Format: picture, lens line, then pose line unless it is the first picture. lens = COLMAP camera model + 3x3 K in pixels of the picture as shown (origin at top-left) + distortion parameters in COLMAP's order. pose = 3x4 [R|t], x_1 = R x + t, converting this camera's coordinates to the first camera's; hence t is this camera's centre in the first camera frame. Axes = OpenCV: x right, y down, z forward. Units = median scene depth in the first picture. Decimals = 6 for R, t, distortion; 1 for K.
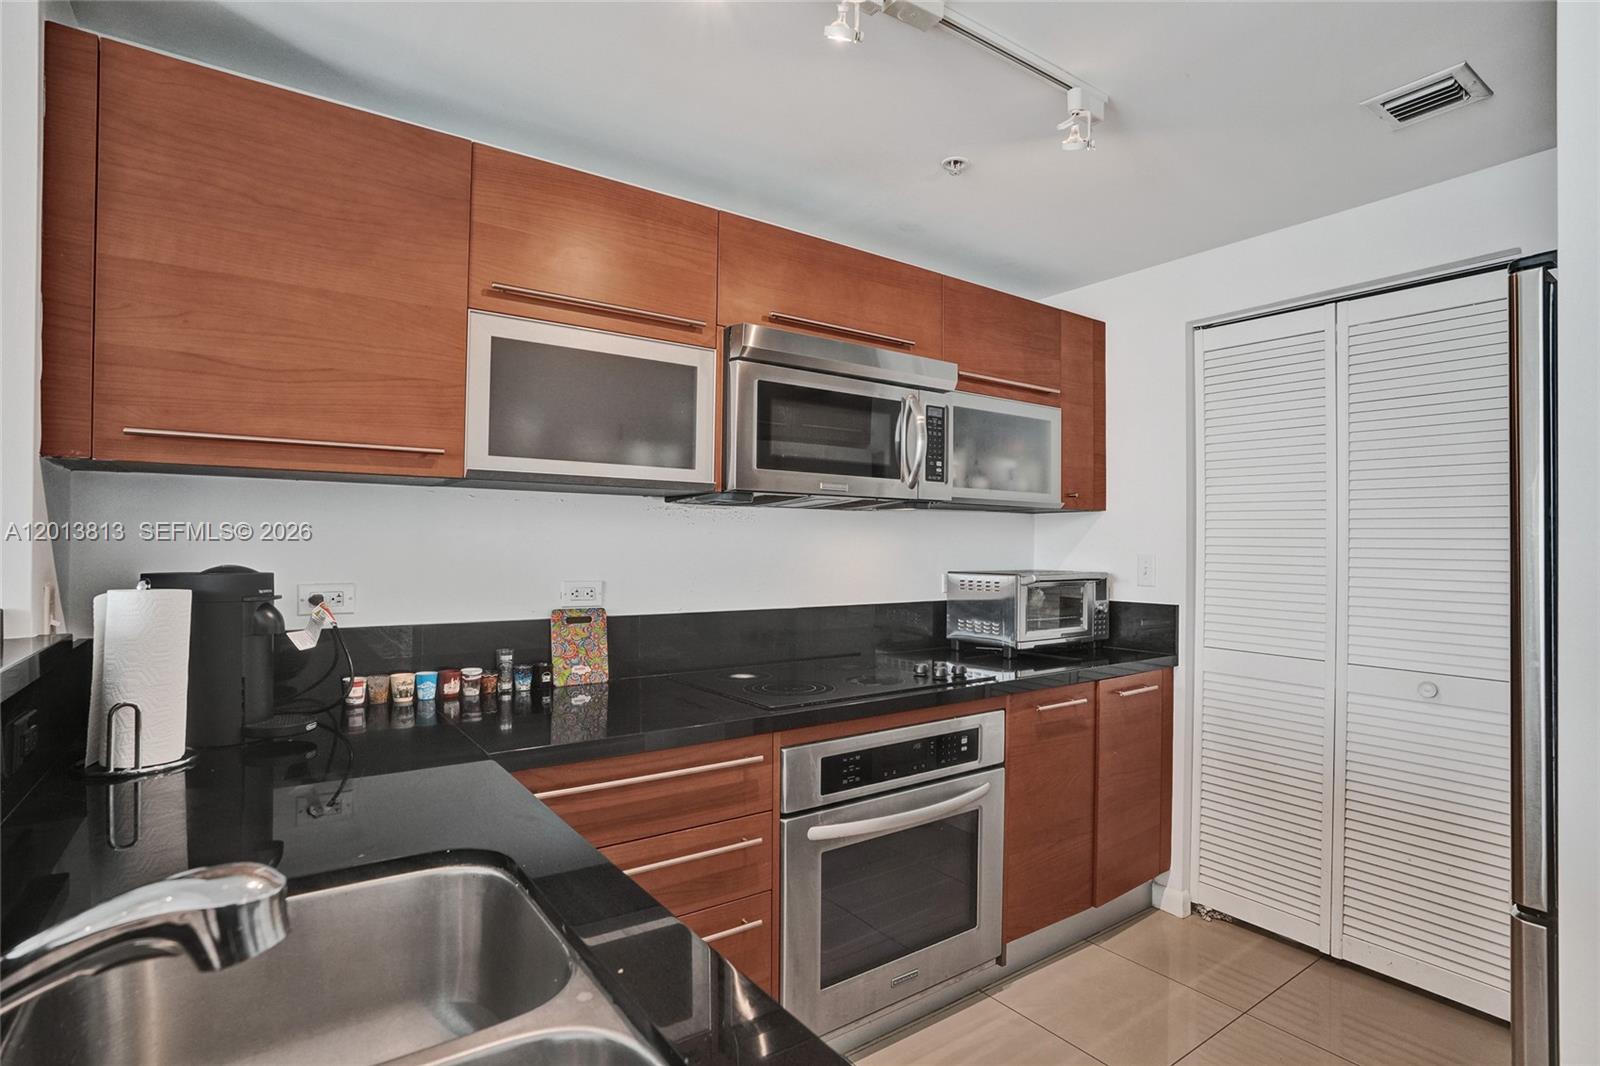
lens RADIAL K [[788.8, 0, 806.1], [0, 788.8, 534.3], [0, 0, 1]] dist [-0.042338, 0.000477]
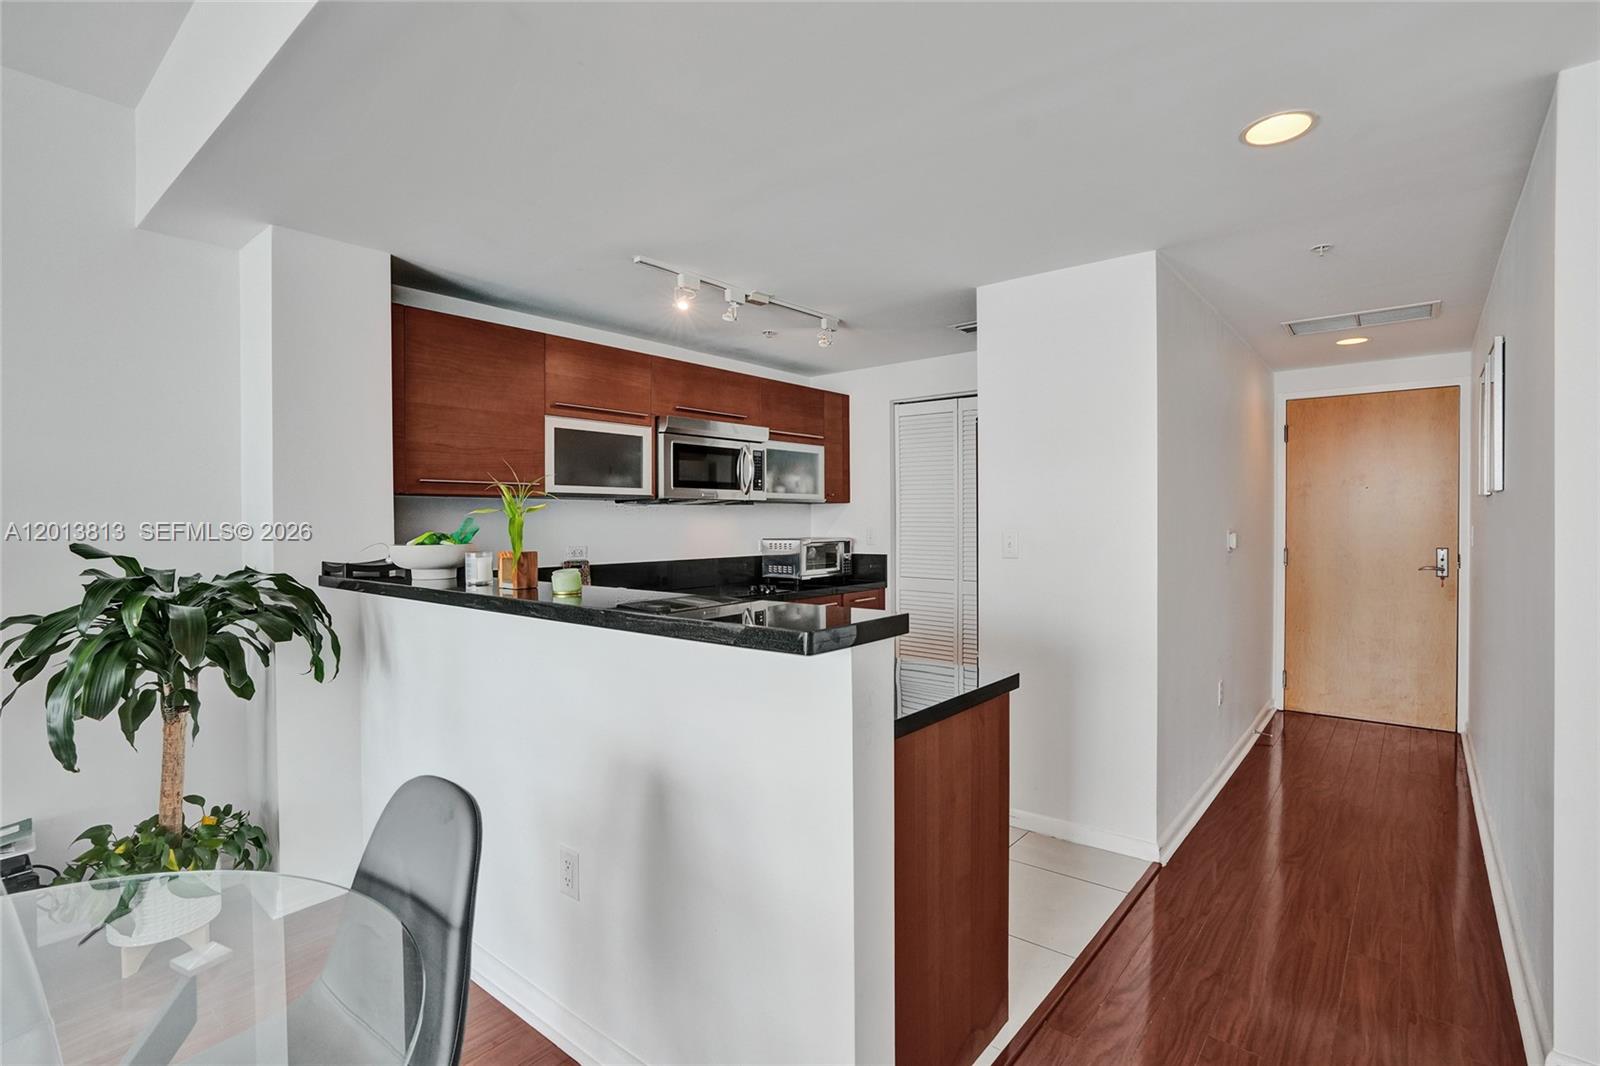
lens RADIAL K [[749.7, 0, 800.0], [0, 749.7, 533.0], [0, 0, 1]] dist [-0.066279, 0.024047]
pose [[0.967739, -0.018732, 0.251259, -0.198182], [0.011669, 0.999495, 0.029571, -0.017732], [-0.251686, -0.025685, 0.967468, -0.790608]]
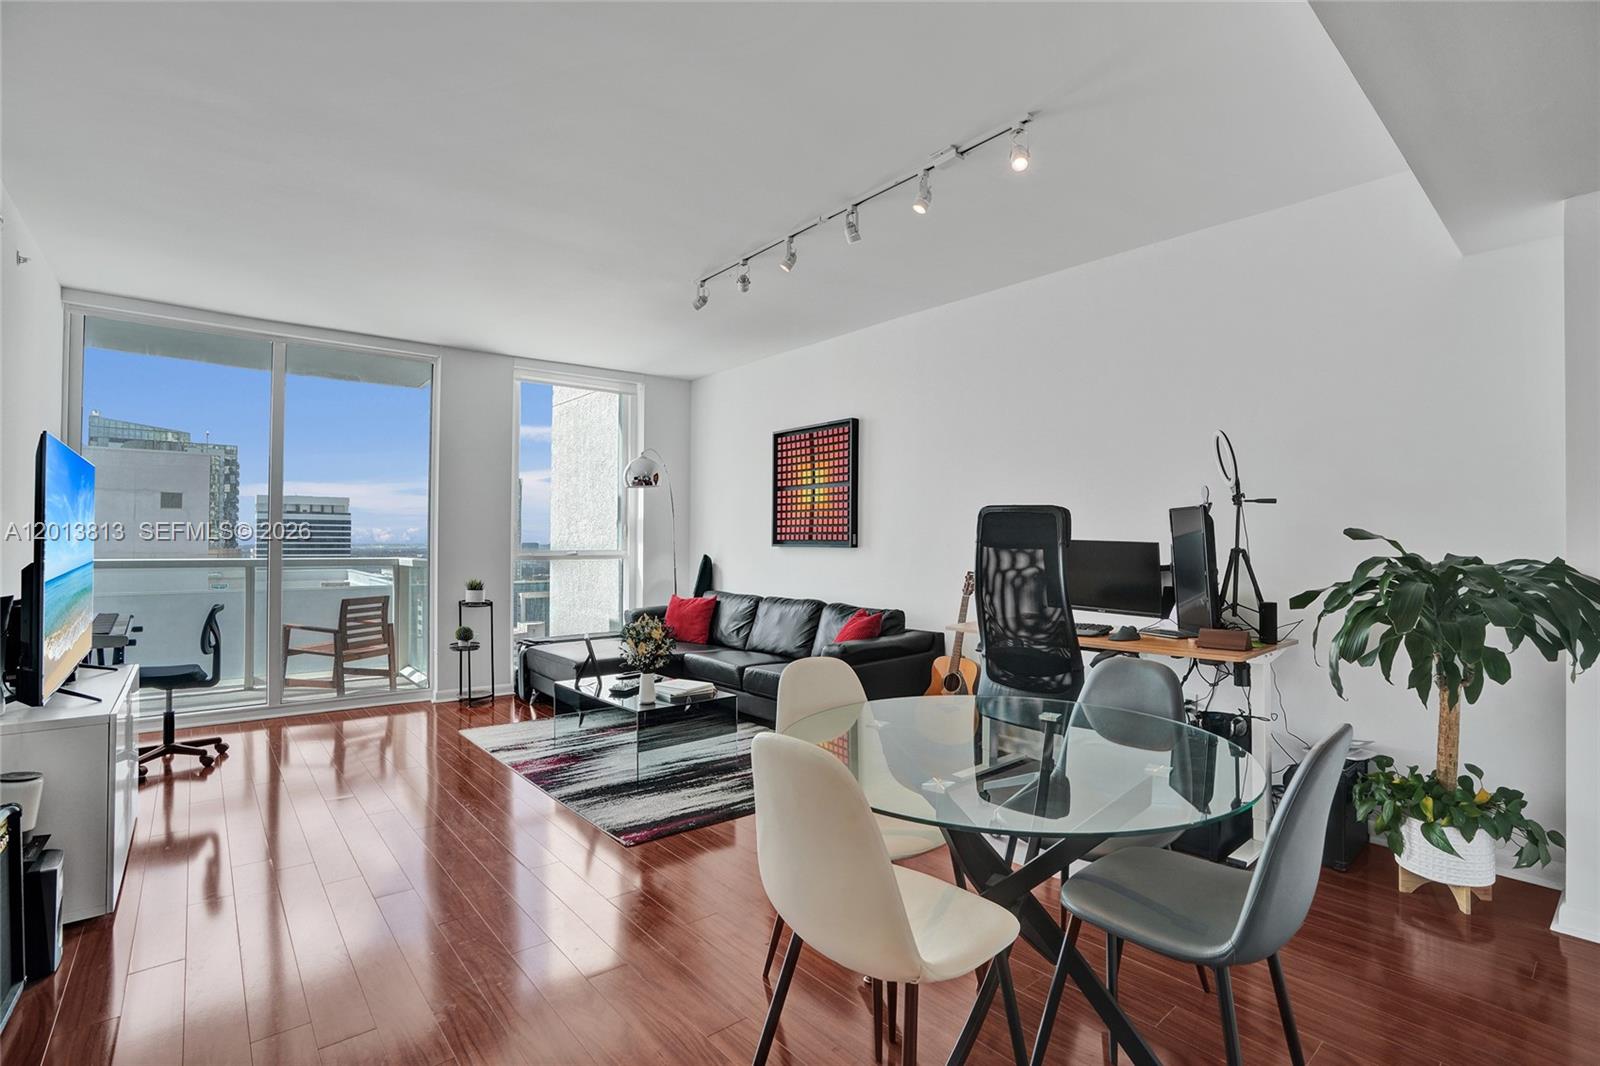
lens RADIAL K [[745.3, 0, 807.0], [0, 745.3, 532.3], [0, 0, 1]] dist [-0.065746, 0.021714]
pose [[0.081011, -0.020480, -0.996503, 0.224036], [0.008835, 0.999764, -0.019829, 0.028827], [0.996674, -0.007198, 0.081173, -0.699513]]
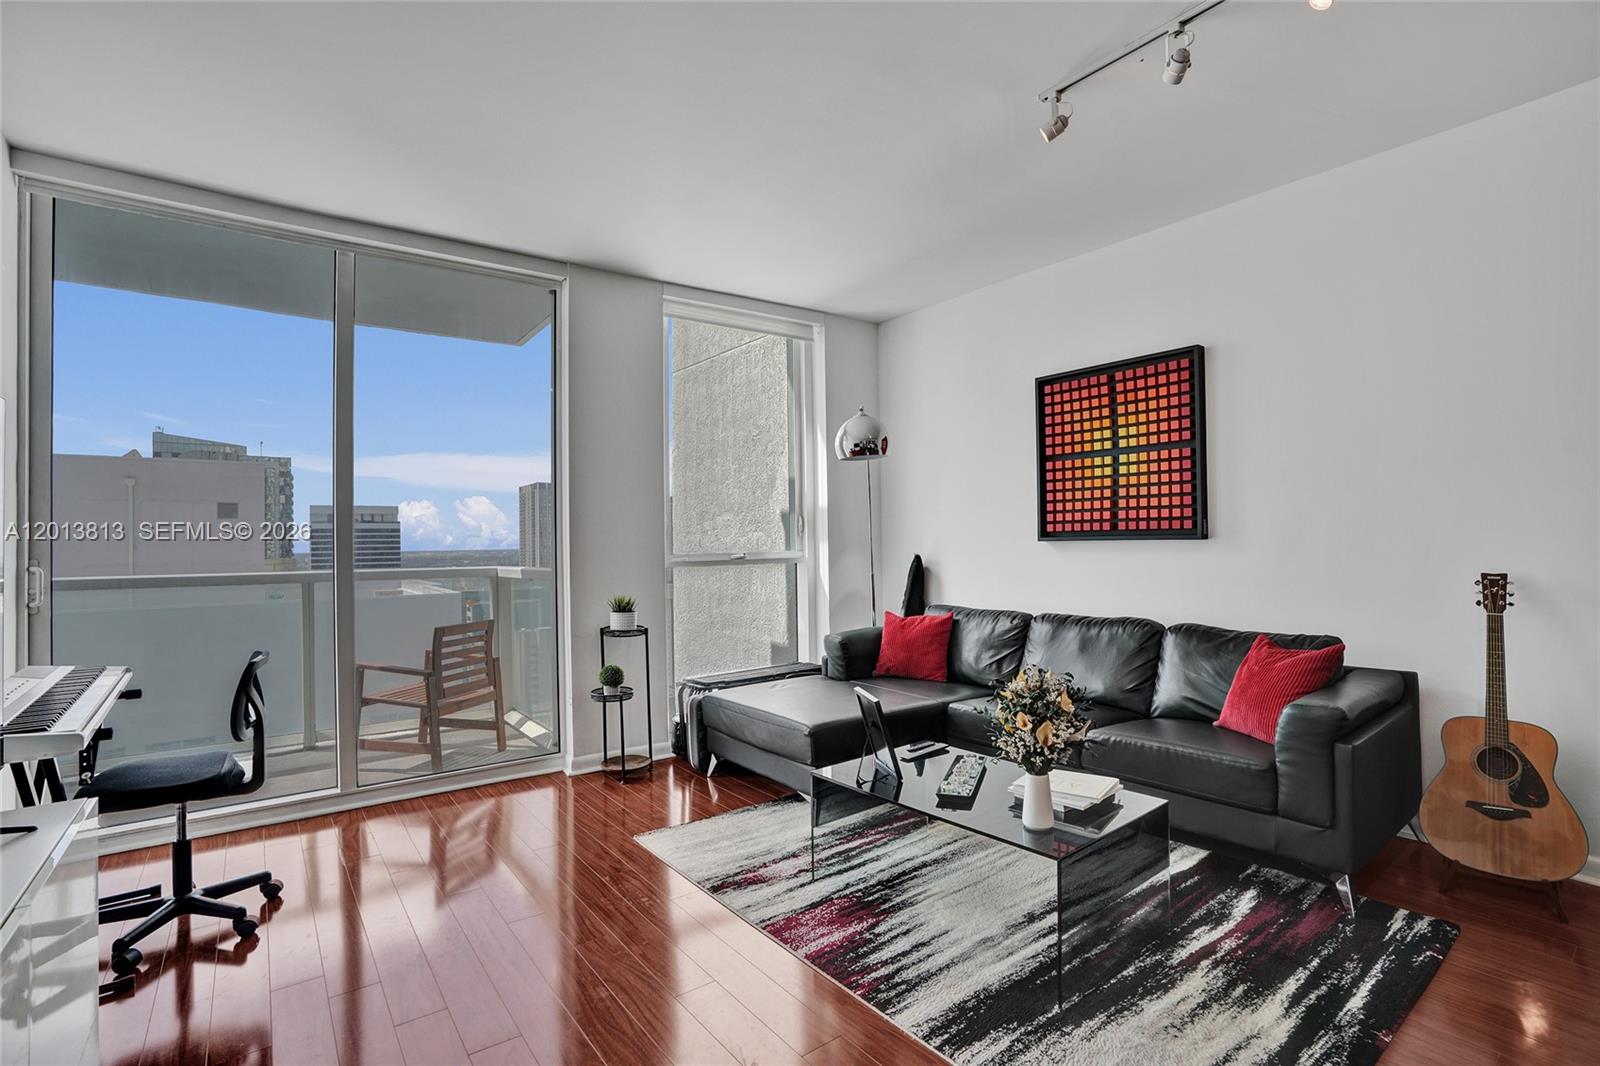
lens RADIAL K [[745.3, 0, 807.0], [0, 745.3, 532.3], [0, 0, 1]] dist [-0.065746, 0.021714]
pose [[0.029421, -0.021258, -0.999341, -0.576594], [0.027551, 0.999411, -0.020449, 0.024777], [0.999187, -0.026932, 0.029989, -1.225620]]
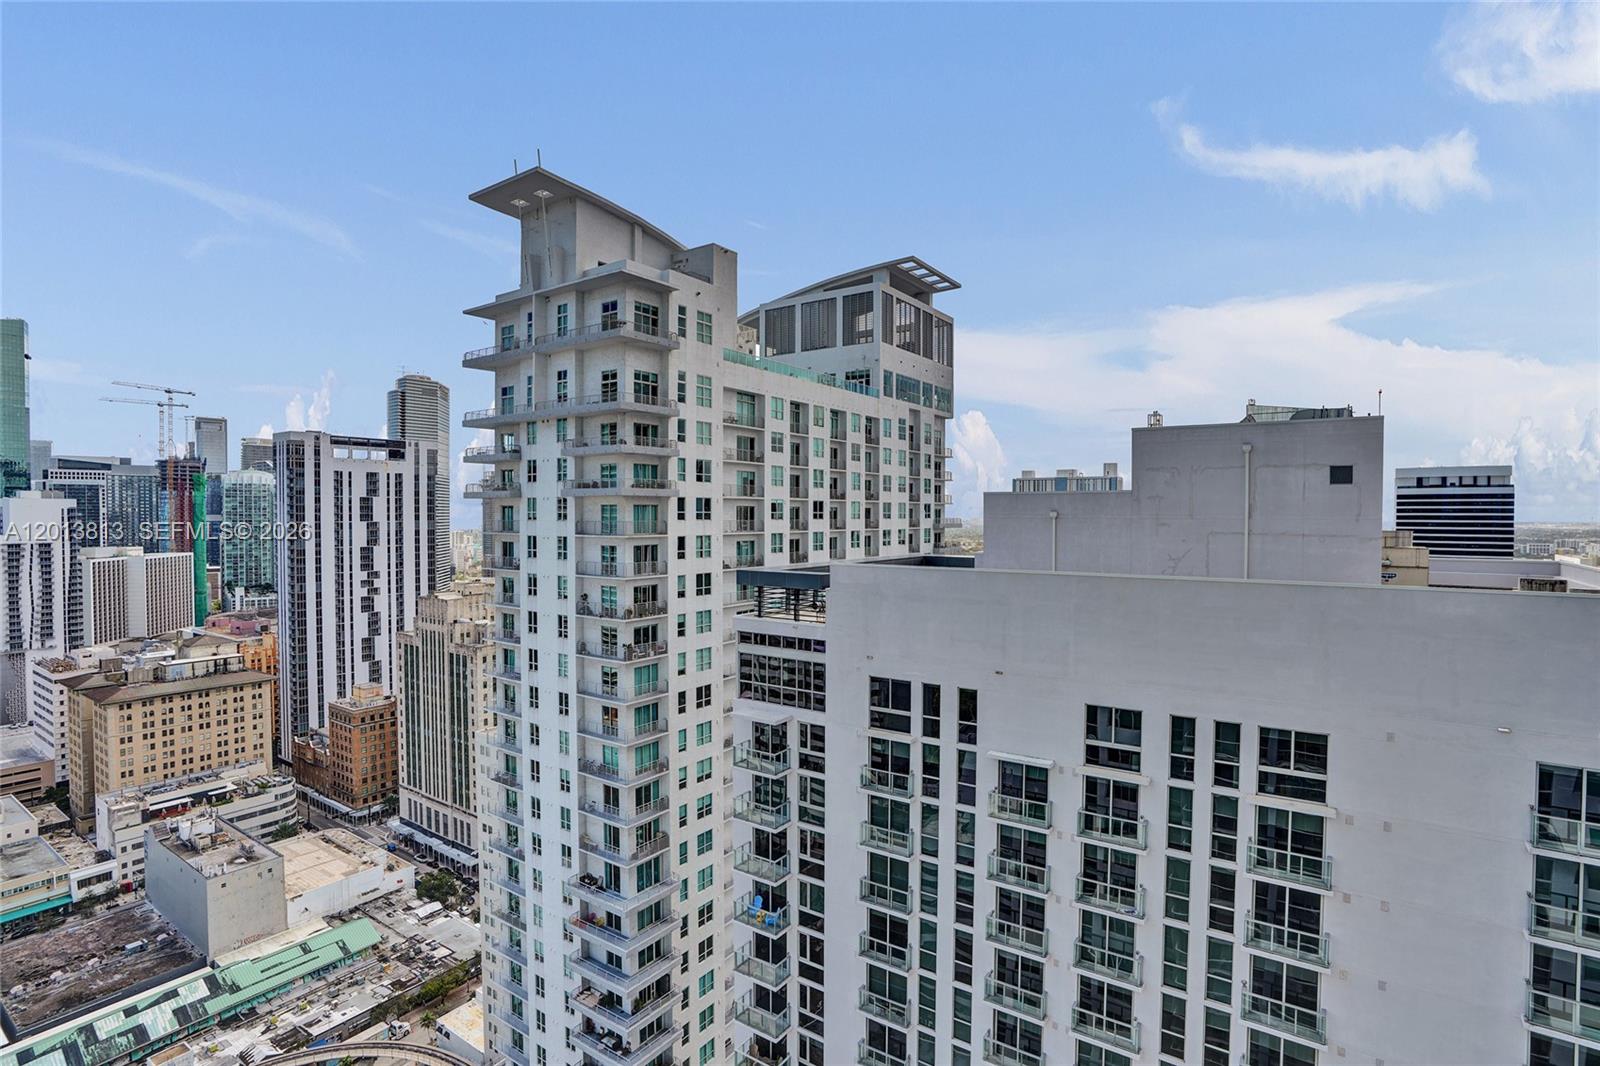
lens RADIAL K [[778.6, 0, 815.2], [0, 778.6, 529.5], [0, 0, 1]] dist [-0.072324, 0.029858]
pose [[-0.938511, -0.003807, -0.345228, -2.257899], [-0.006227, 0.999963, 0.005899, -0.107709], [0.345192, 0.007686, -0.938500, -3.232128]]
